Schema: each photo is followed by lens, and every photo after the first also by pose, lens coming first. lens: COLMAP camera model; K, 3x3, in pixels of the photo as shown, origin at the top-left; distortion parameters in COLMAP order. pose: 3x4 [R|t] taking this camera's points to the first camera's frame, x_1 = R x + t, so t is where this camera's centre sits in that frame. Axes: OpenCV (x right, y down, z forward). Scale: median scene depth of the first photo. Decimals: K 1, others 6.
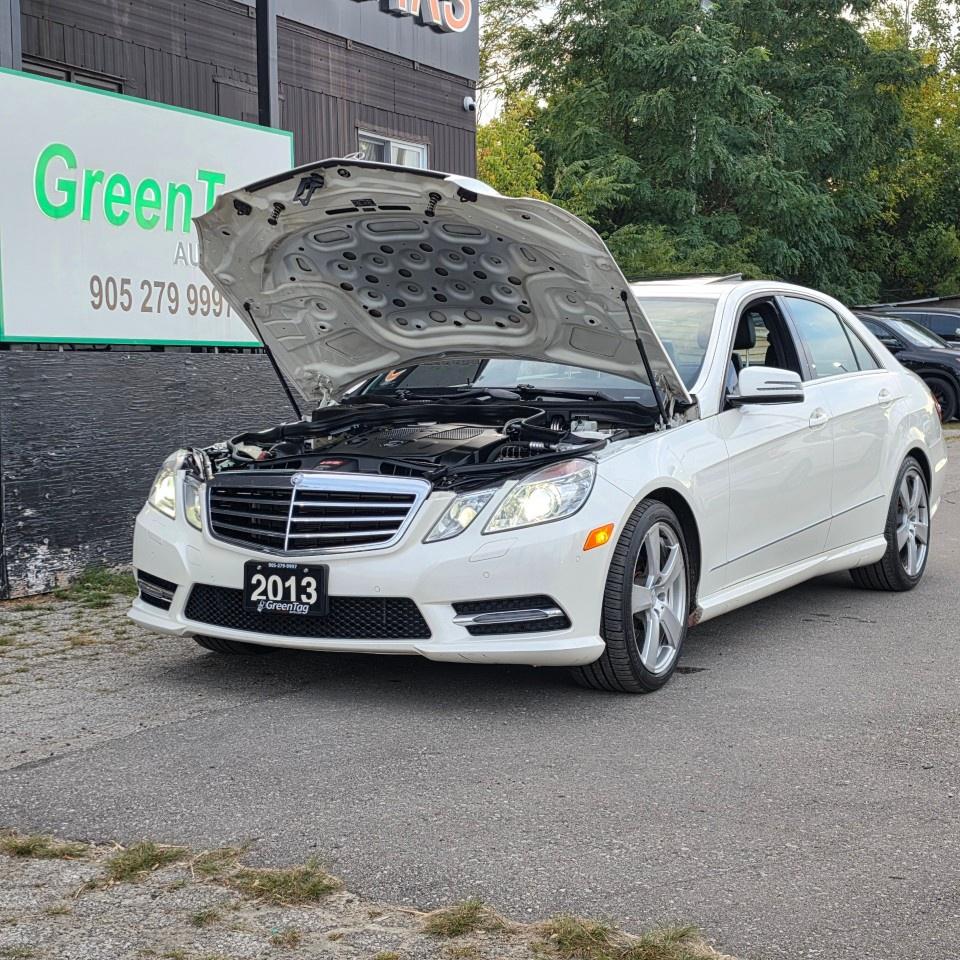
lens RADIAL K [[1741.7, 0, 478.1], [0, 1741.7, 471.6], [0, 0, 1]] dist [0.089009, 0.000000]
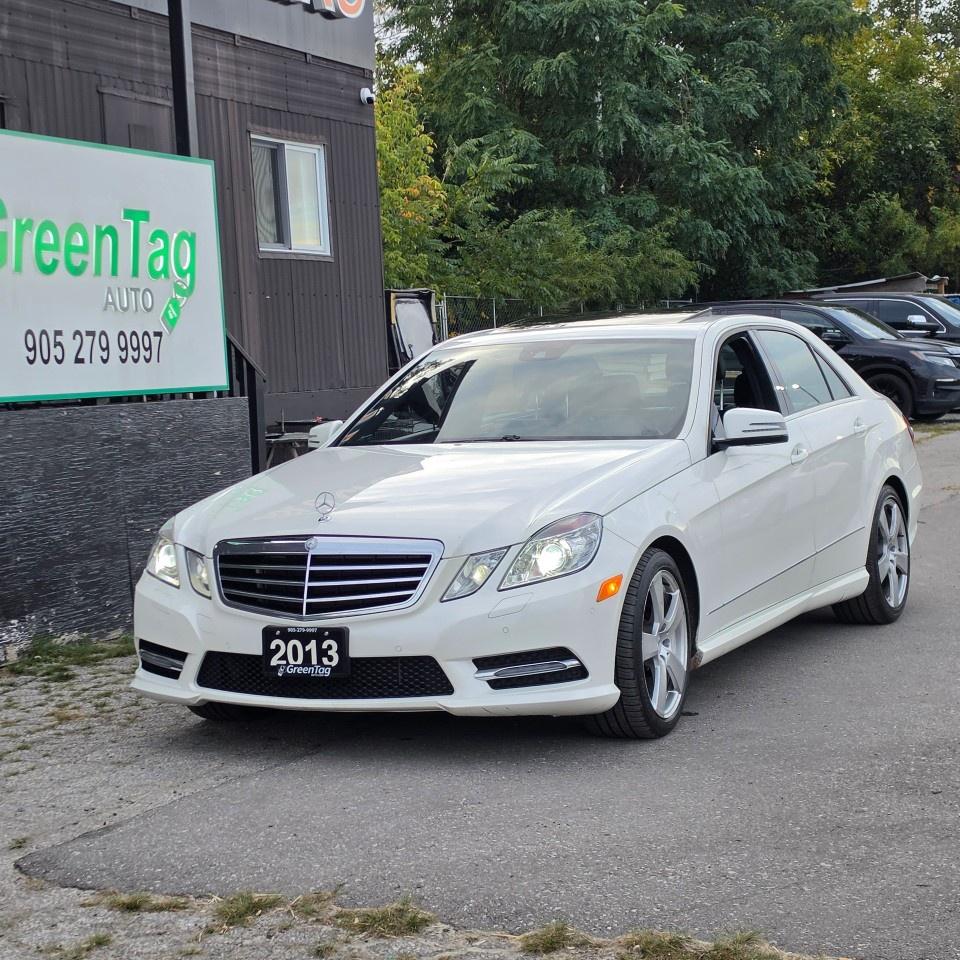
lens RADIAL K [[2117.4, 0, 469.9], [0, 2117.4, 454.0], [0, 0, 1]] dist [0.120606, 0.000000]
pose [[0.997076, -0.041356, 0.064253, -0.062164], [0.042464, 0.998970, -0.015984, -0.017377], [-0.063526, 0.018666, 0.997806, -0.171859]]
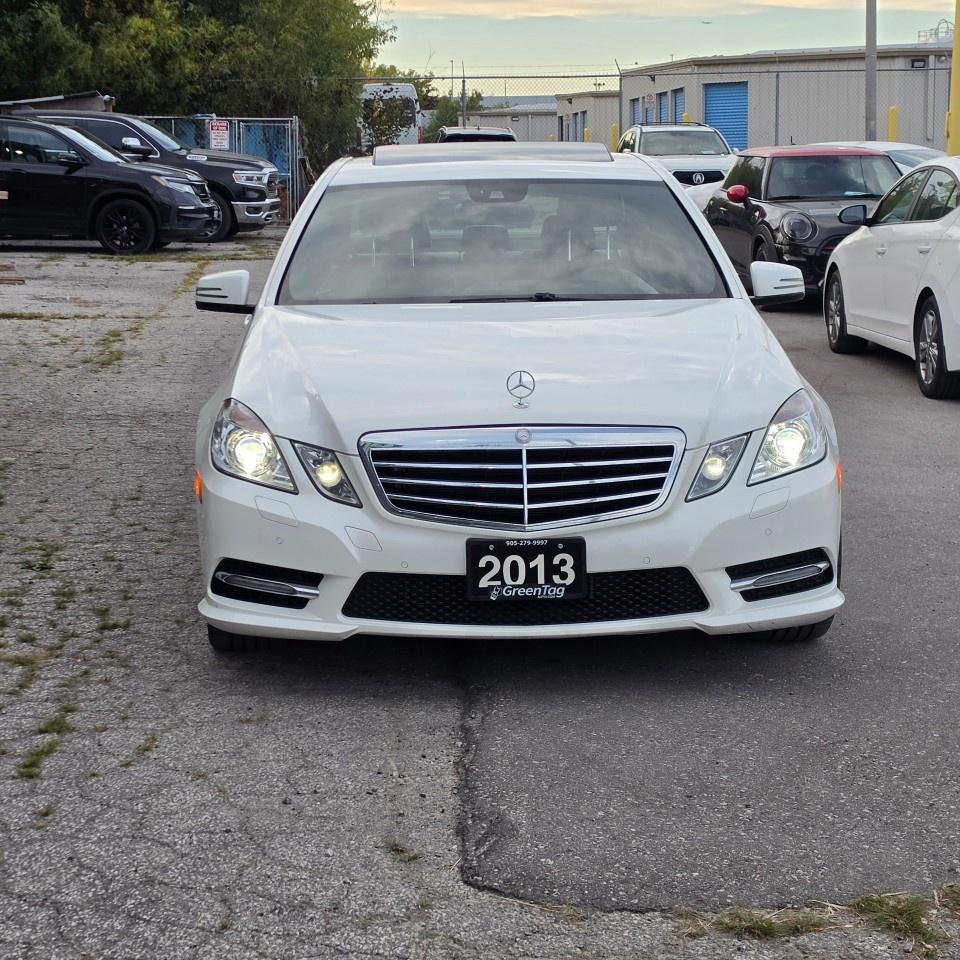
lens RADIAL K [[2117.4, 0, 473.2], [0, 2117.4, 458.8], [0, 0, 1]] dist [0.120606, 0.000000]
pose [[0.854635, -0.080085, 0.513015, -0.446824], [0.038600, 0.995099, 0.091036, -0.053959], [-0.517792, -0.058000, 0.853538, 0.109861]]
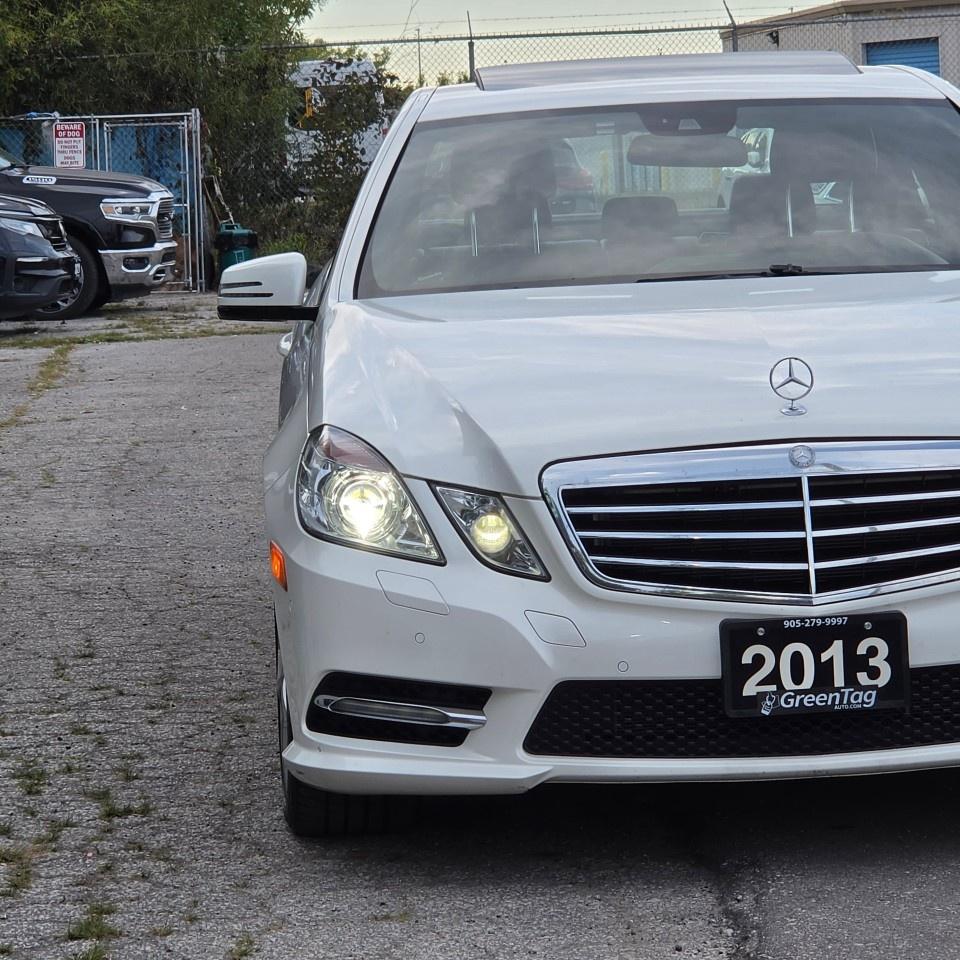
lens RADIAL K [[3685.6, 0, 481.8], [0, 3685.6, 484.8], [0, 0, 1]] dist [-0.393626, 0.000000]
pose [[0.849618, -0.076677, 0.521795, -0.534823], [0.071892, 0.996978, 0.029445, -0.018891], [-0.522475, 0.012496, 0.852563, 0.074305]]
